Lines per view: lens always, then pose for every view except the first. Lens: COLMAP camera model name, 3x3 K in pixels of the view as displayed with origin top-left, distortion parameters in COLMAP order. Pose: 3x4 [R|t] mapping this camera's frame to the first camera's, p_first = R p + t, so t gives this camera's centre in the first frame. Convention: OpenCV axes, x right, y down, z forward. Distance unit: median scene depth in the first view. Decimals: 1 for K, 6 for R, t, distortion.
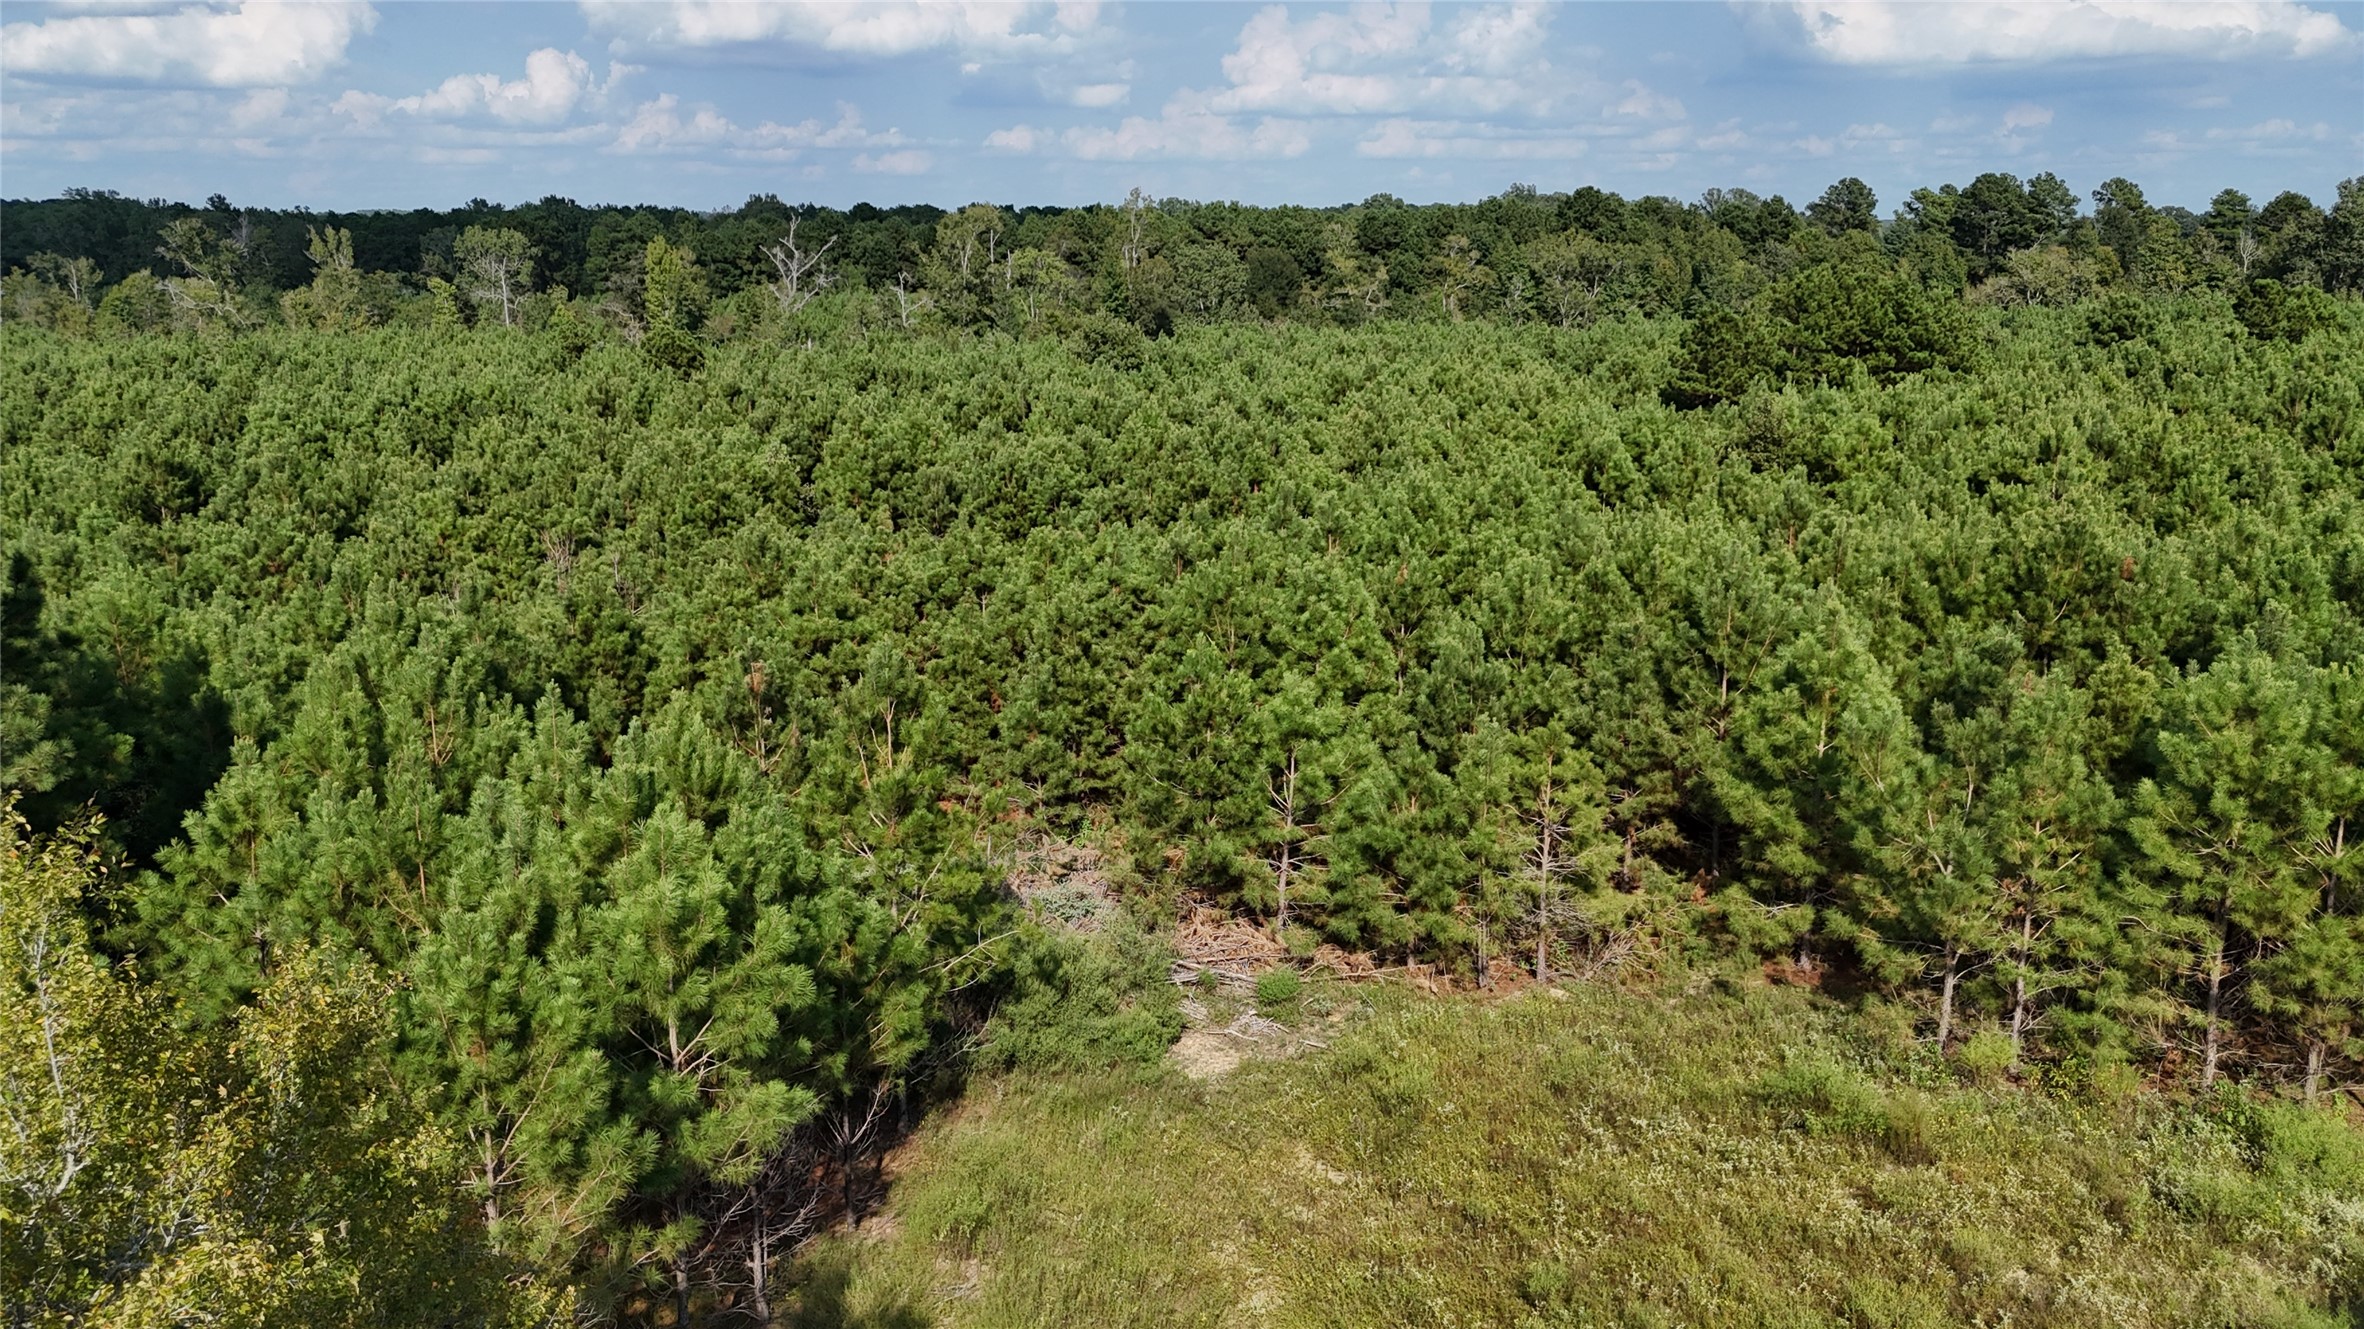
lens RADIAL K [[1889.3, 0, 1186.1], [0, 1889.3, 674.8], [0, 0, 1]] dist [0.062160, -0.066198]
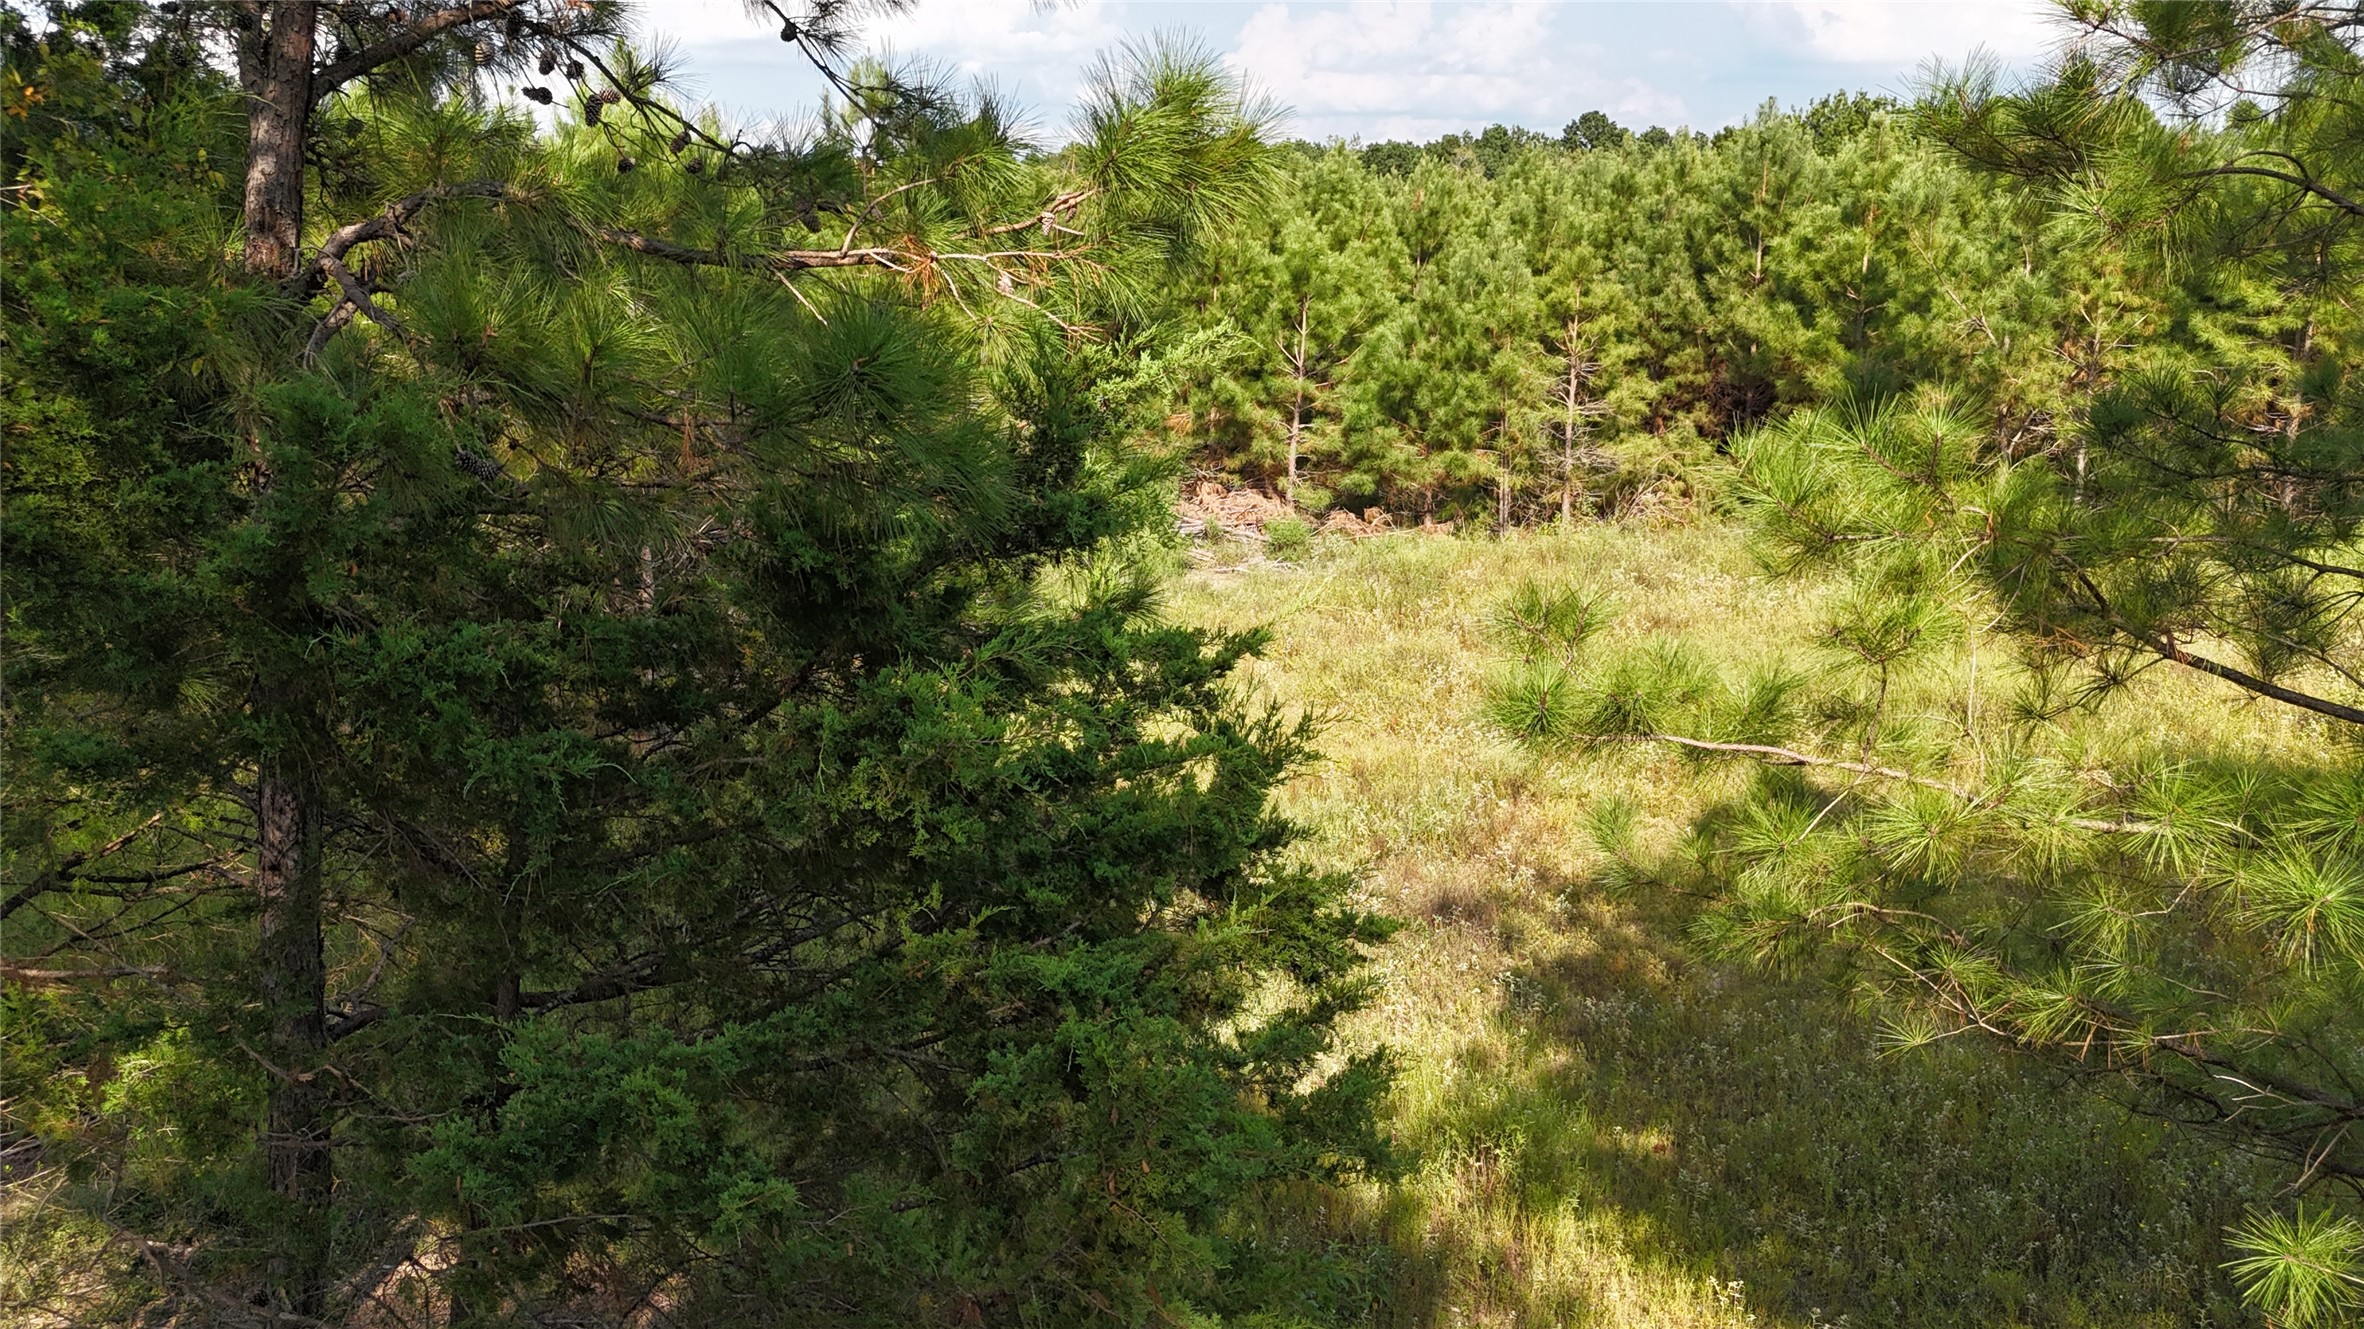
lens RADIAL K [[1889.3, 0, 1186.1], [0, 1889.3, 674.8], [0, 0, 1]] dist [0.062160, -0.066198]
pose [[0.999989, 0.004431, -0.001673, -0.000448], [-0.004448, 0.999938, -0.010214, 0.214273], [0.001628, 0.010221, 0.999946, 0.048147]]
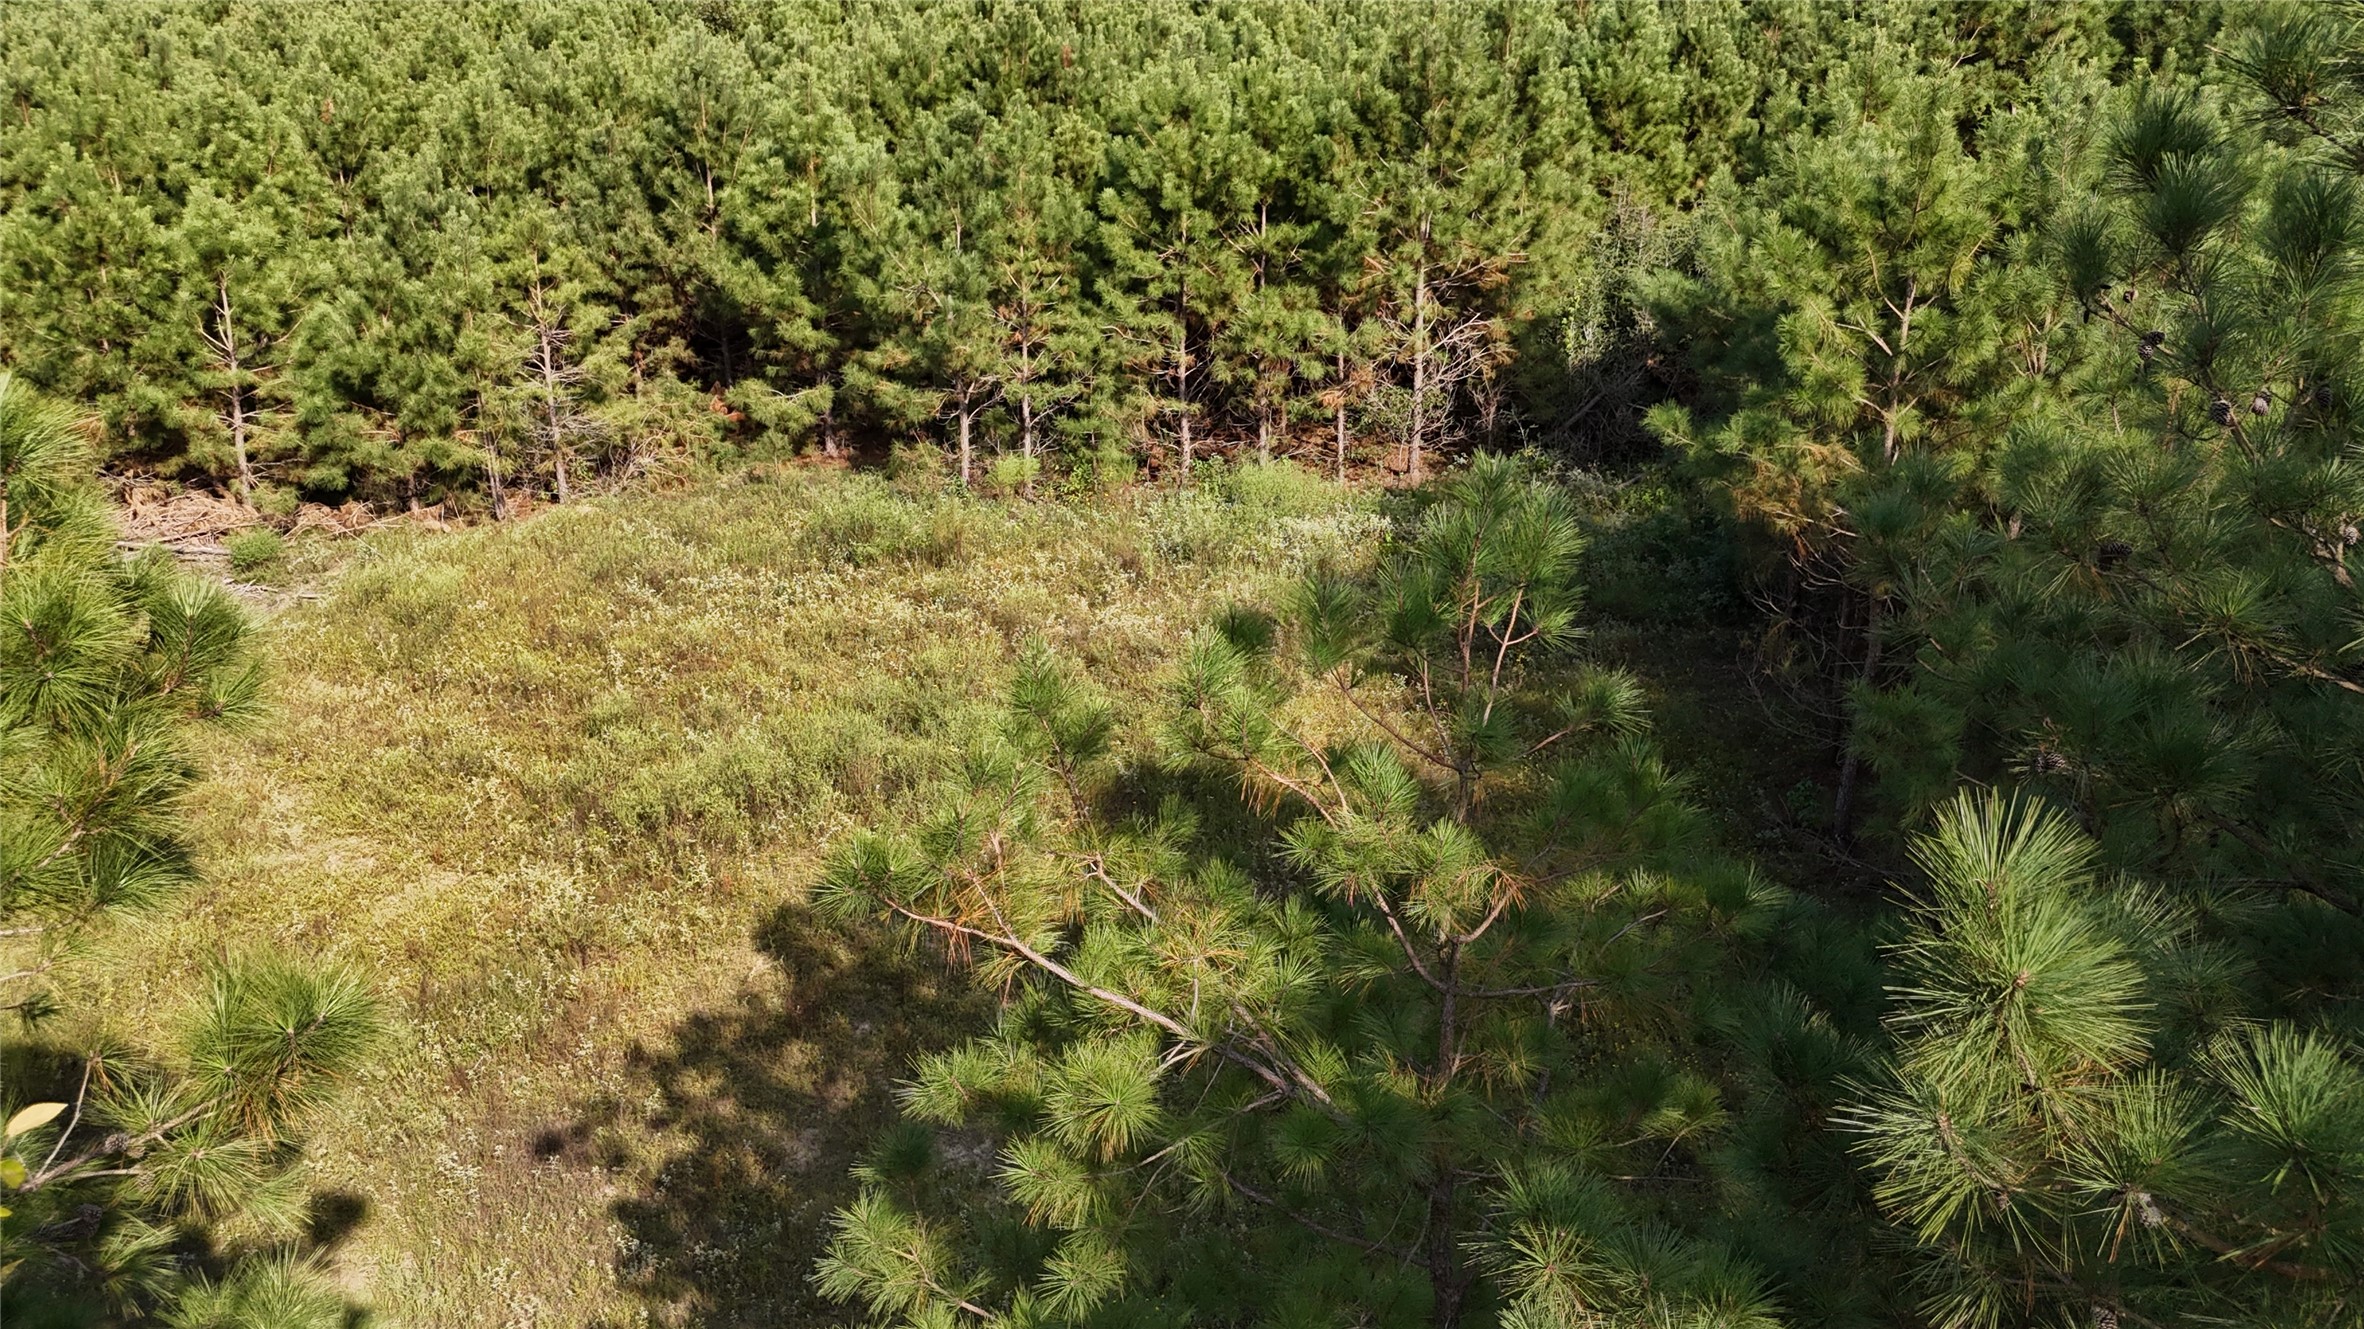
lens RADIAL K [[1882.7, 0, 1203.0], [0, 1882.7, 666.8], [0, 0, 1]] dist [0.005309, 0.013634]
pose [[0.859225, -0.178712, 0.479369, -0.001919], [0.113035, 0.980162, 0.162807, 0.110390], [-0.498955, -0.085702, 0.862380, 0.033074]]
